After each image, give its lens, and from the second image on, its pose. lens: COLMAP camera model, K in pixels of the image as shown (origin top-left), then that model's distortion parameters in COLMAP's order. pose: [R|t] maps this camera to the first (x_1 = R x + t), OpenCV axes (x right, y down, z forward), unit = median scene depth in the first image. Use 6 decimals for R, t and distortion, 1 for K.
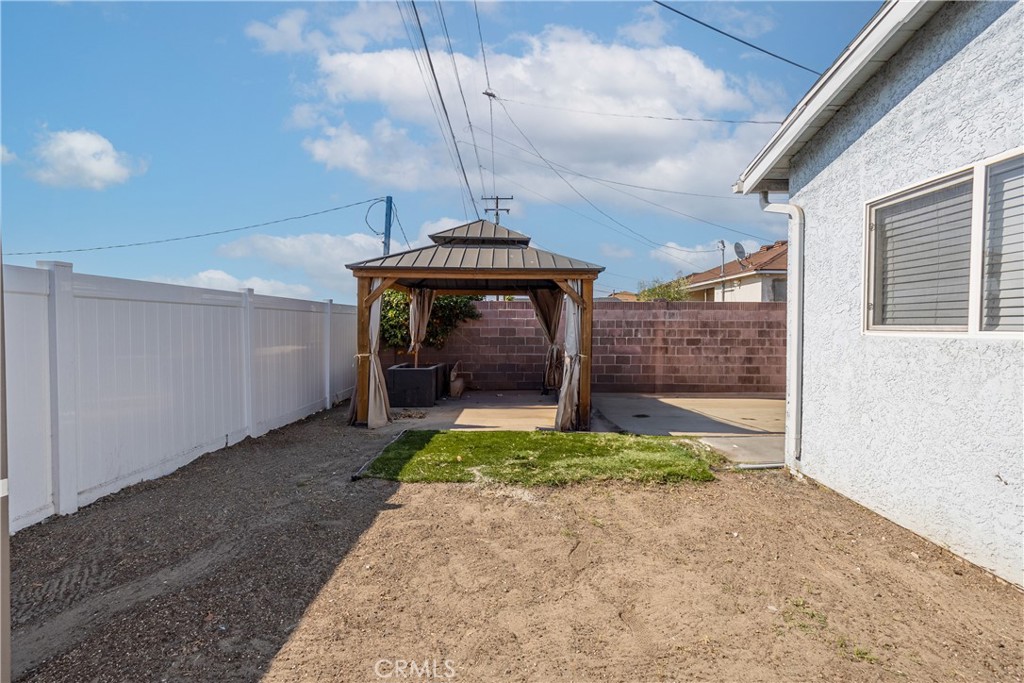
lens RADIAL K [[478.3, 0, 512.0], [0, 478.3, 341.5], [0, 0, 1]] dist [-0.056748, 0.021975]
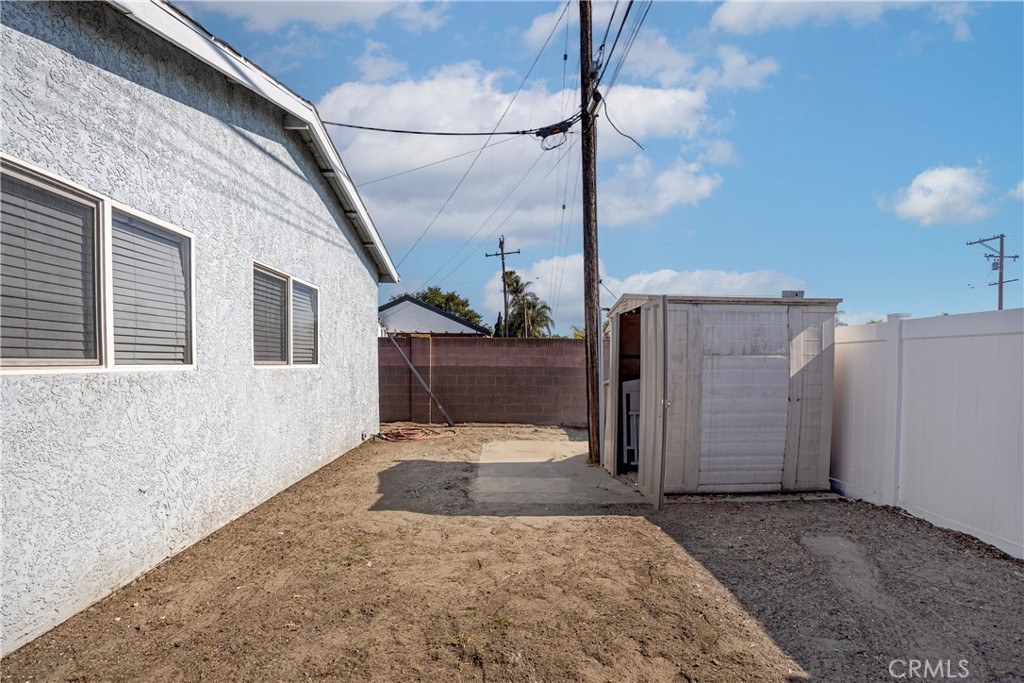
lens RADIAL K [[624.5, 0, 511.4], [0, 624.5, 364.2], [0, 0, 1]] dist [-0.001031, -0.000180]
pose [[-0.999528, -0.004108, -0.030442, 0.062294], [-0.005171, 0.999376, 0.034928, -0.028969], [0.030280, 0.035068, -0.998926, 0.908193]]
